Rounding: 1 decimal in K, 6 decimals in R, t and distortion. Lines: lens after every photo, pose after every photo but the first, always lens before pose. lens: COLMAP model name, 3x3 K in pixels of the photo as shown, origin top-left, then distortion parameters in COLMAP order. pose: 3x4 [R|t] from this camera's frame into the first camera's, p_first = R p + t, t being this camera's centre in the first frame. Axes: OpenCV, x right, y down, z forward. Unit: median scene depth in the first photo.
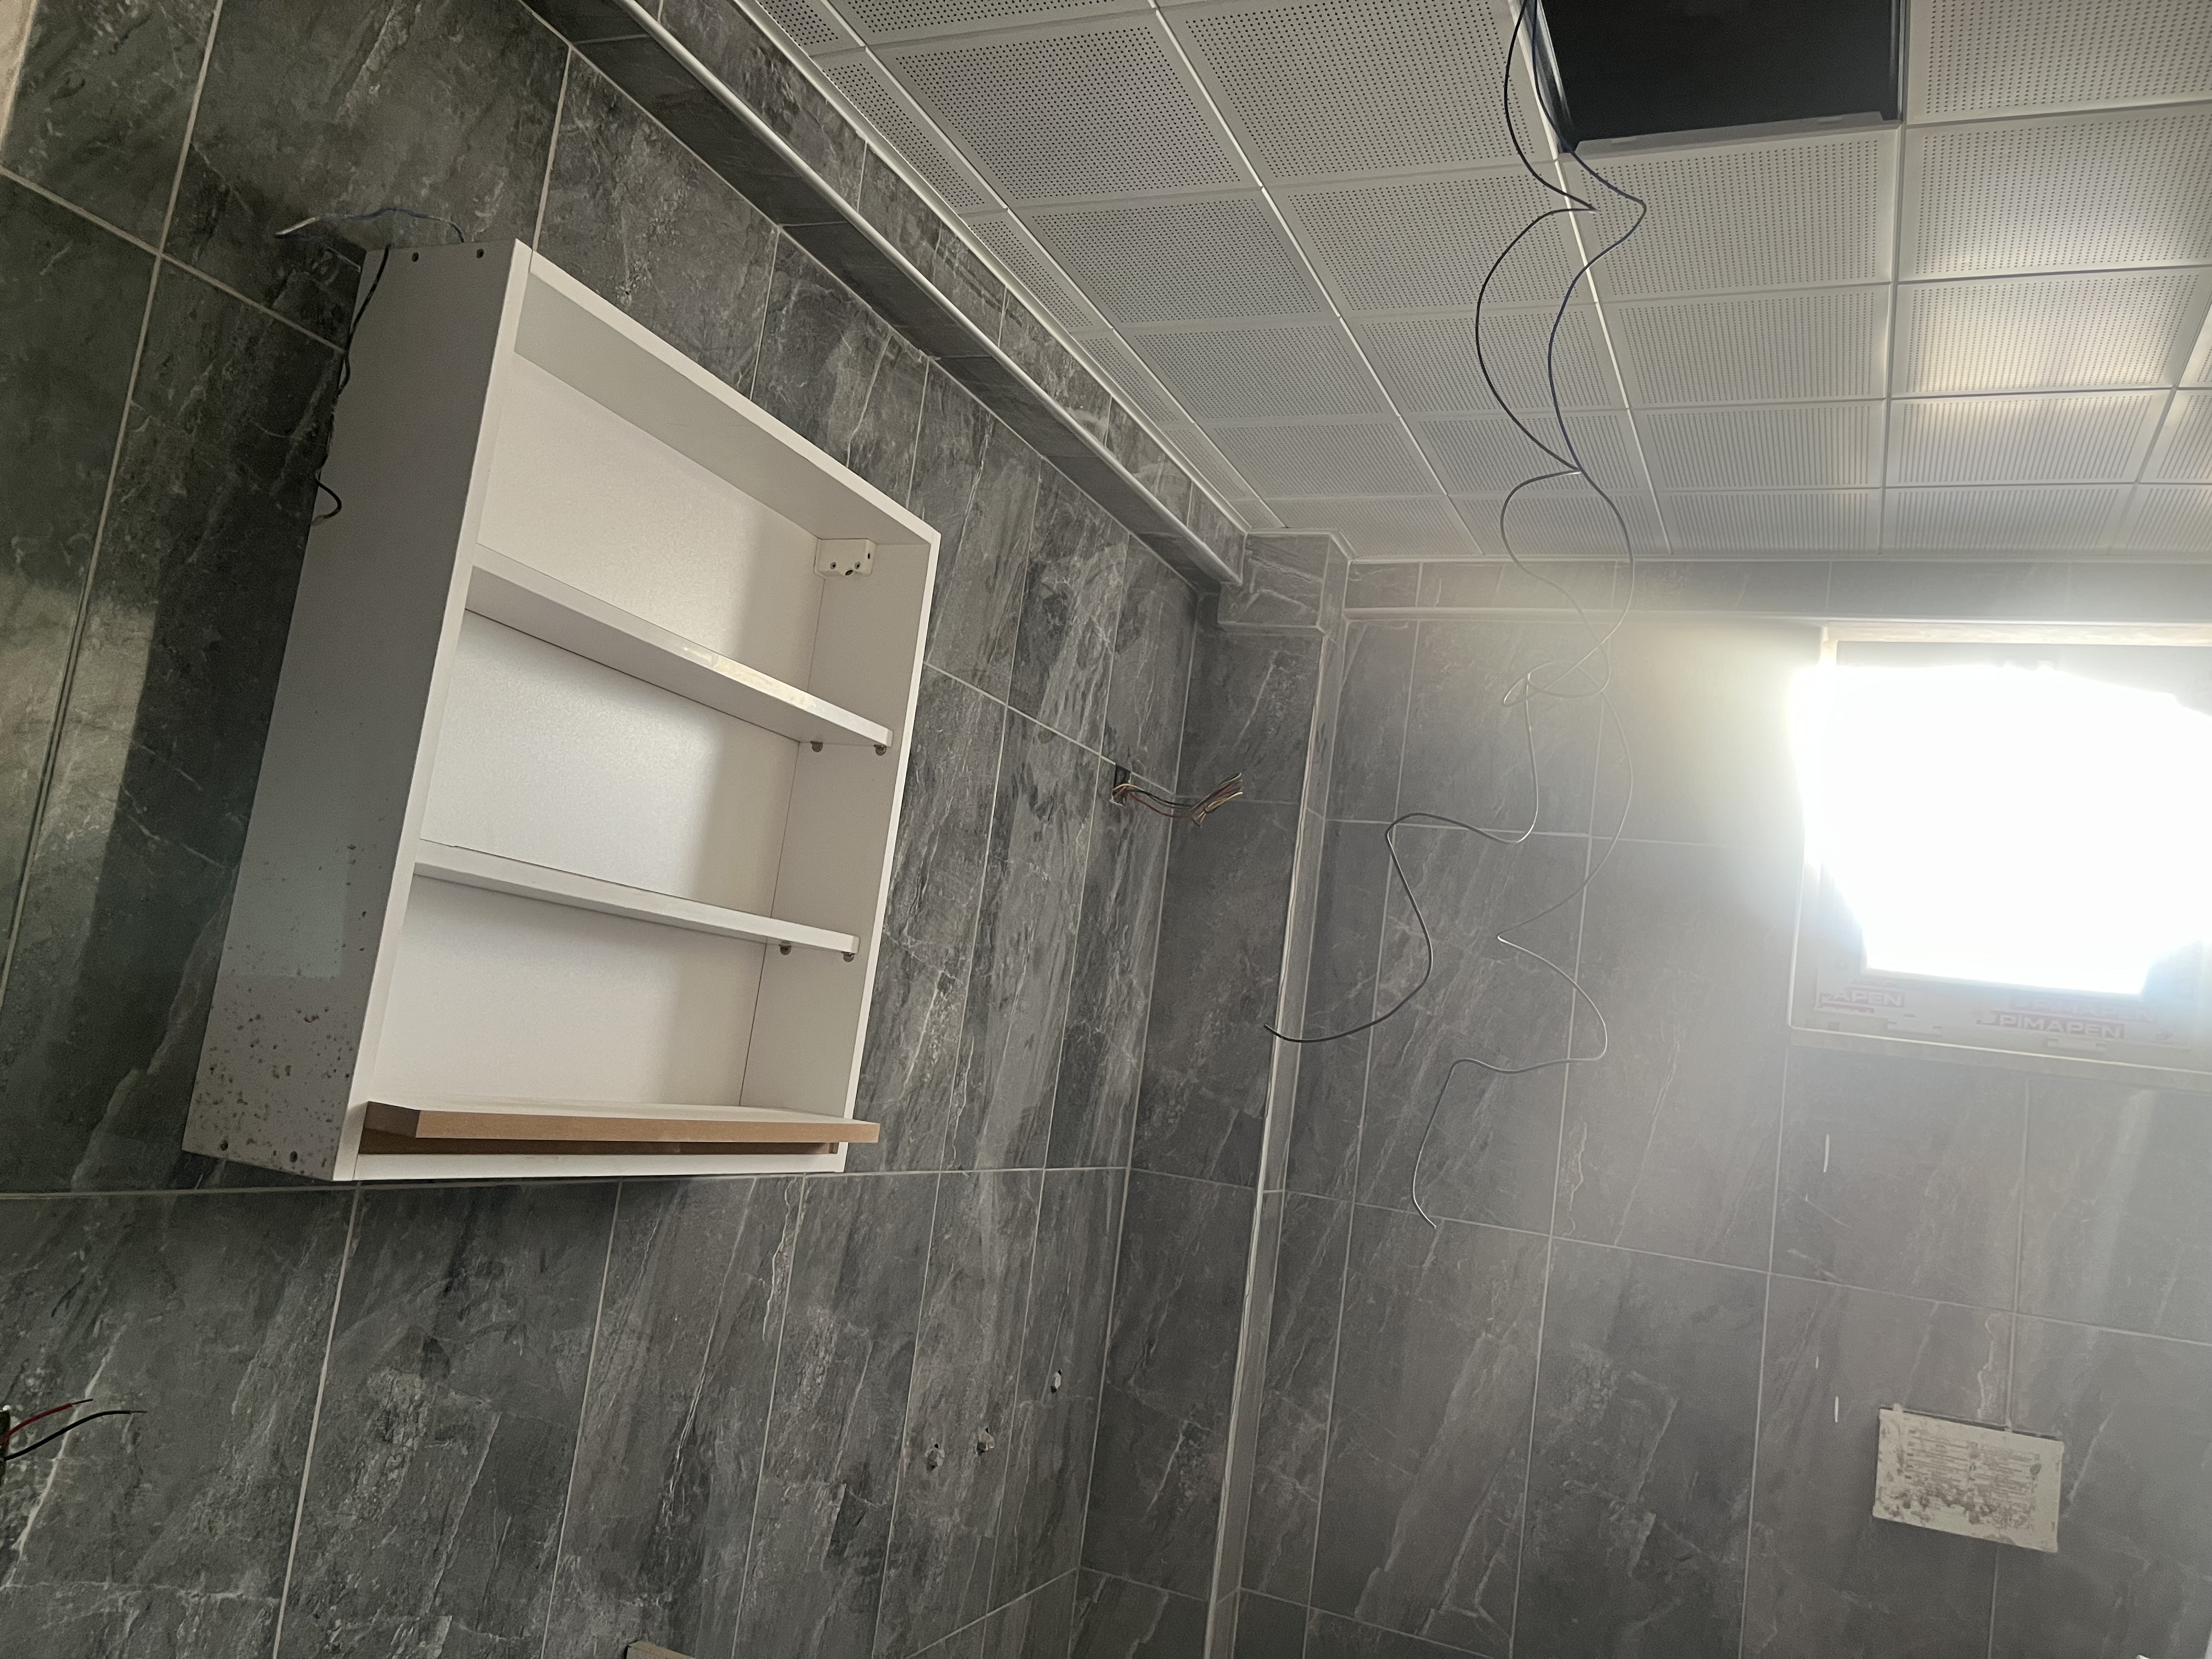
lens RADIAL K [[1683.2, 0, 1112.0], [0, 1683.2, 838.3], [0, 0, 1]] dist [0.072673, -0.097883]
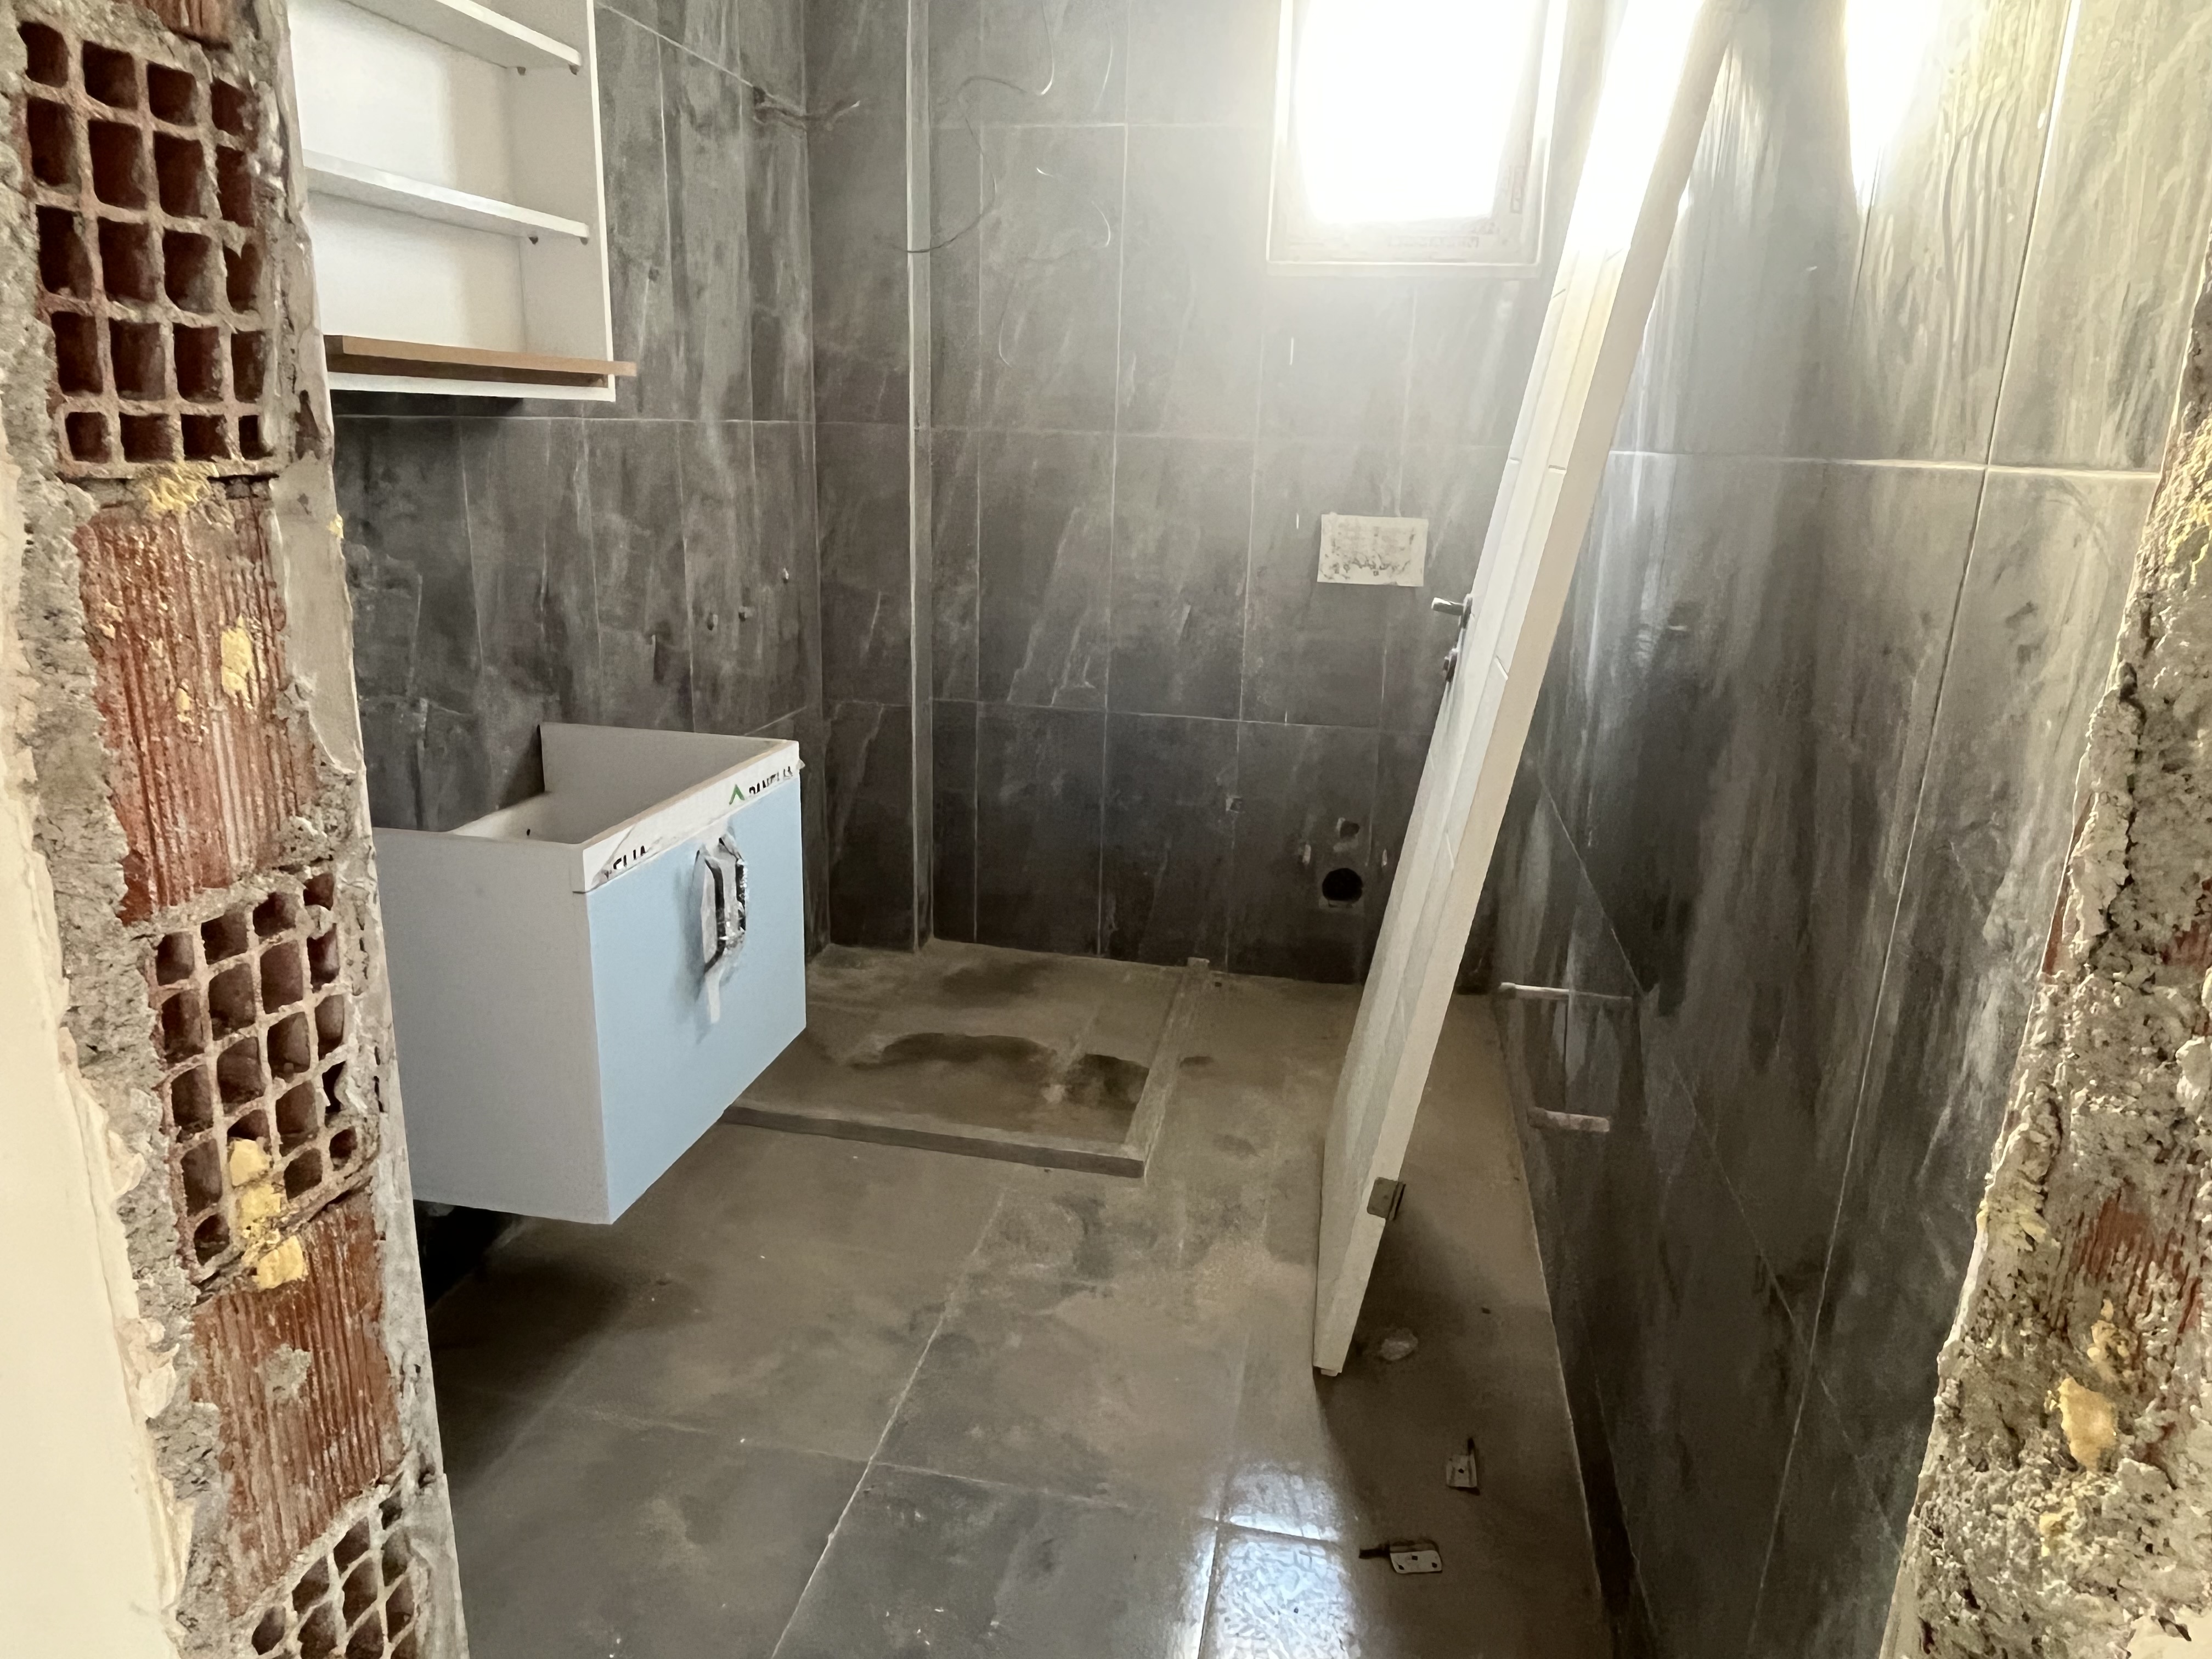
lens RADIAL K [[1410.3, 0, 1092.5], [0, 1410.3, 820.1], [0, 0, 1]] dist [0.003849, -0.006163]
pose [[0.973016, -0.155706, 0.170279, -0.018257], [0.073289, 0.908325, 0.411793, 0.043251], [-0.218788, -0.388202, 0.895227, -0.227395]]
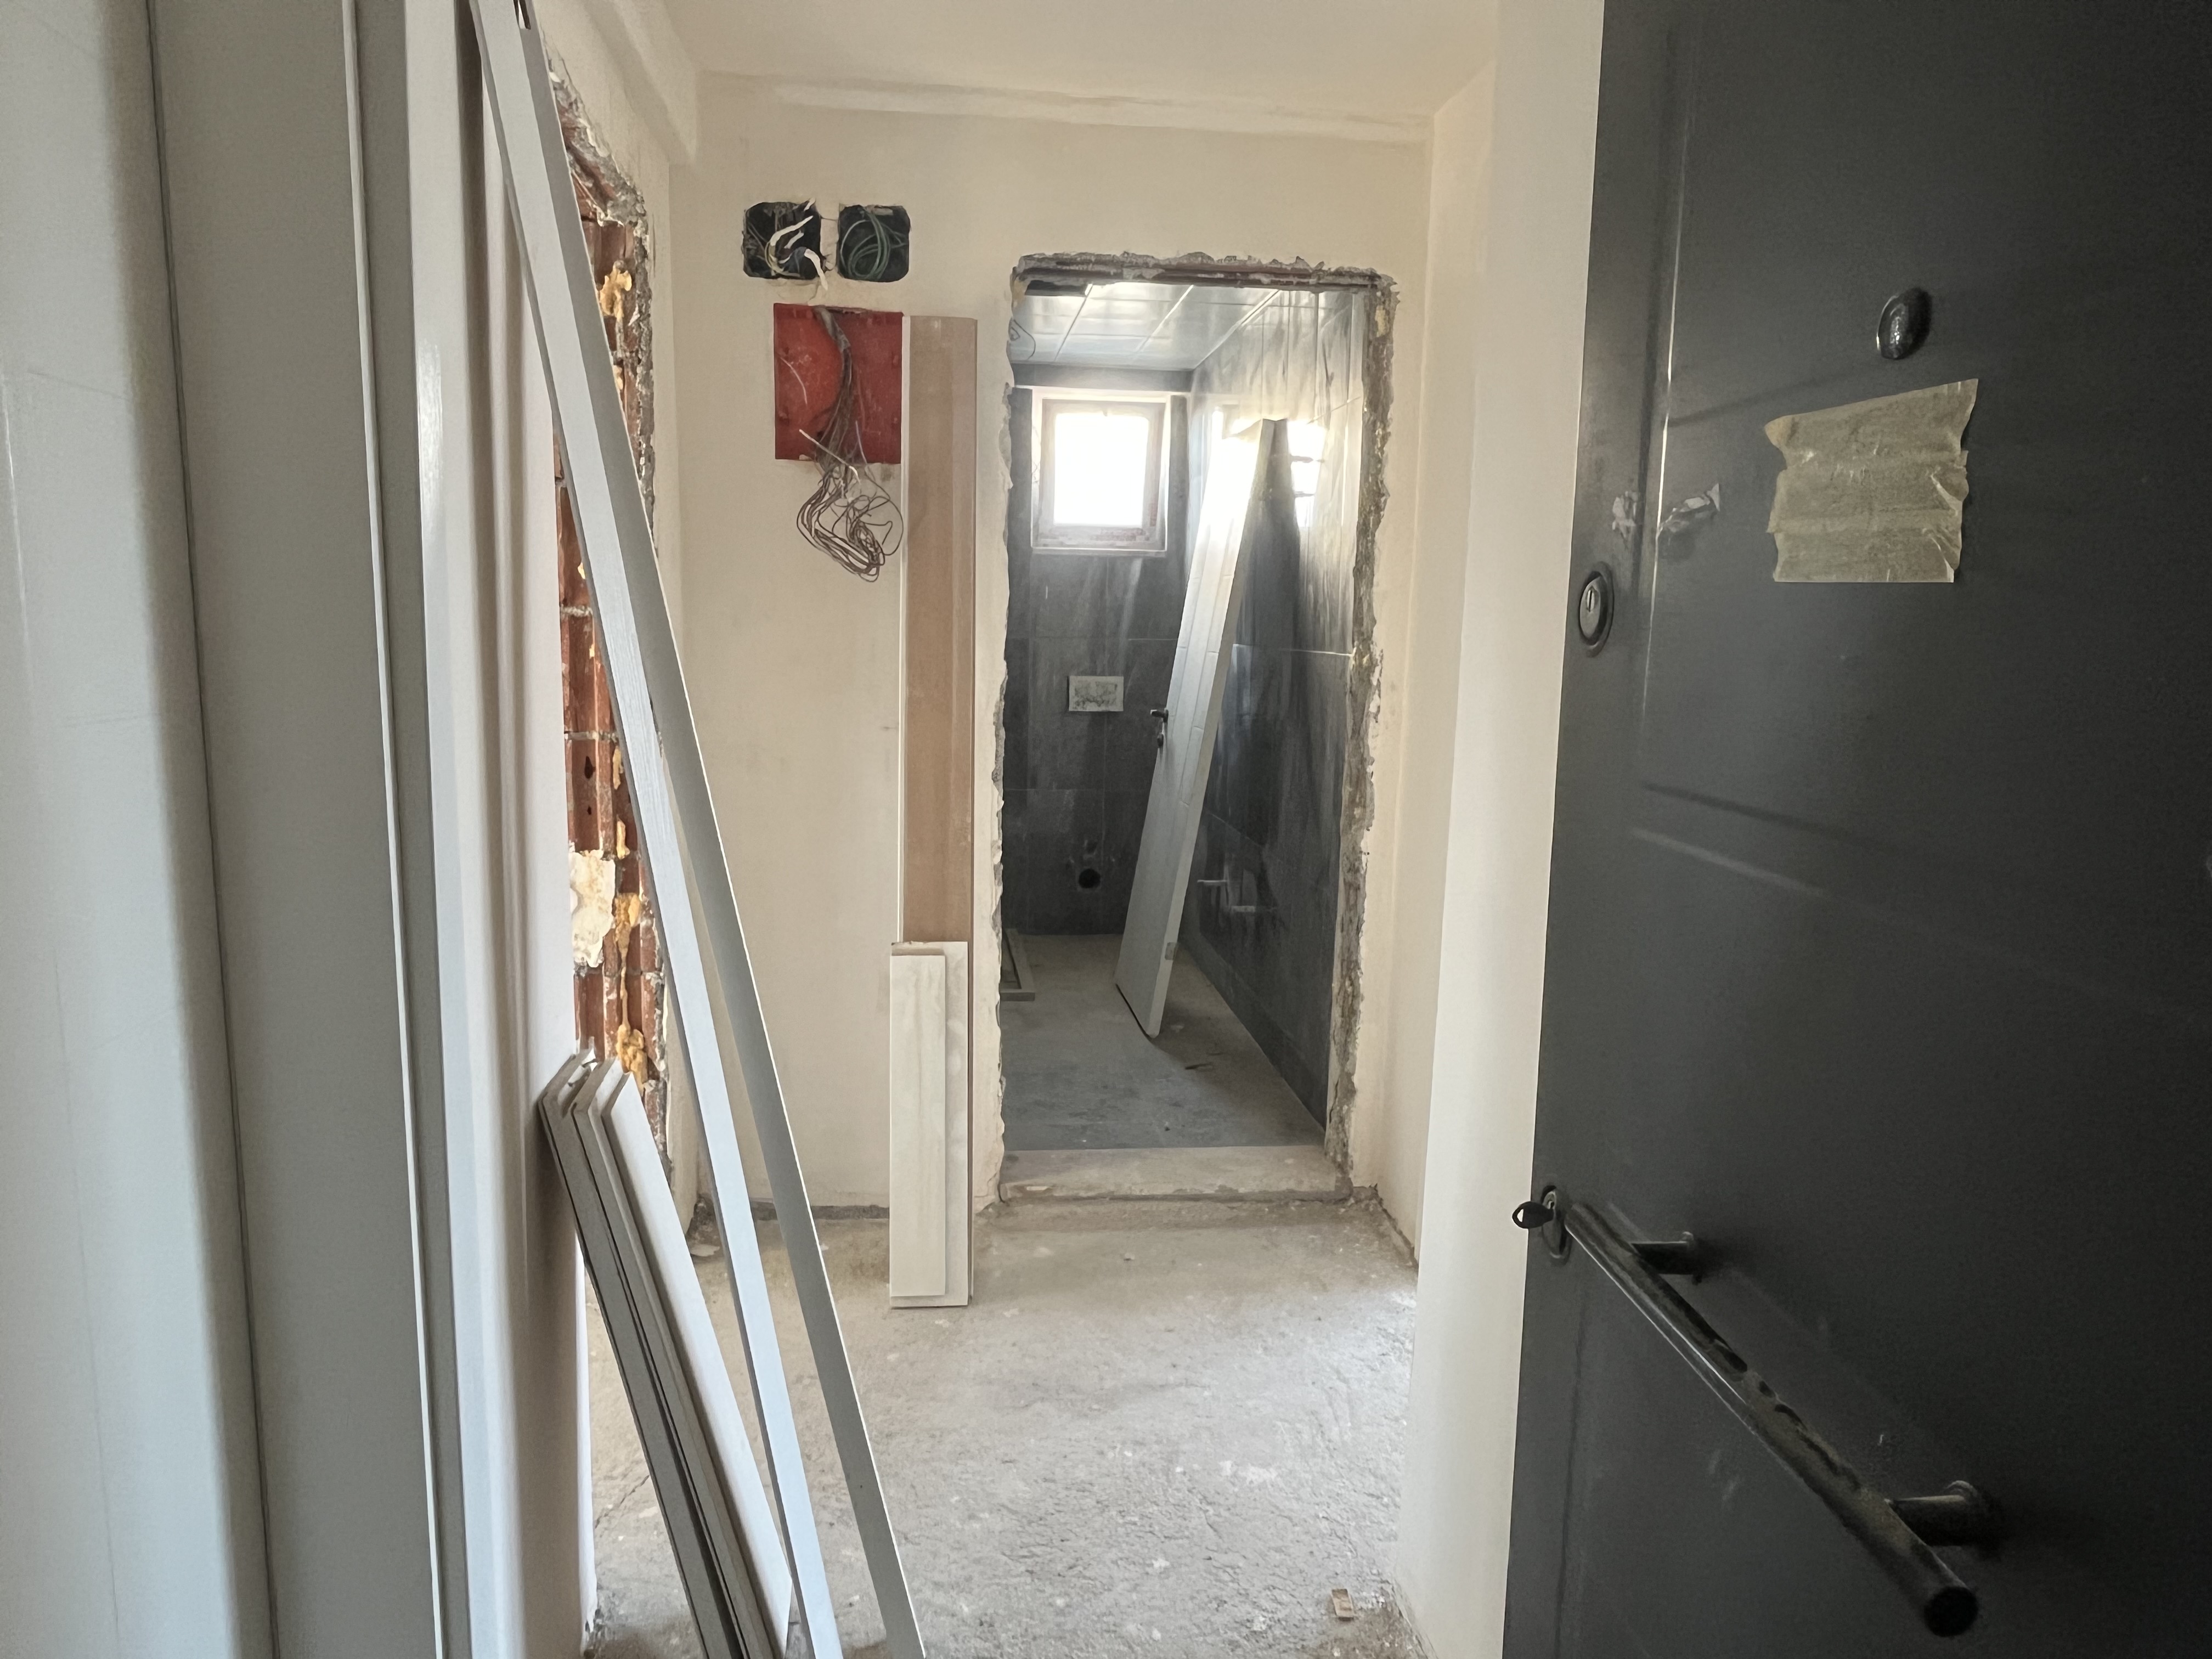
lens RADIAL K [[1410.3, 0, 1103.6], [0, 1410.3, 826.5], [0, 0, 1]] dist [0.003849, -0.006163]
pose [[0.857134, -0.190810, 0.478449, -0.747298], [0.032419, 0.946999, 0.319595, -0.205766], [-0.514073, -0.258425, 0.817891, -1.143019]]
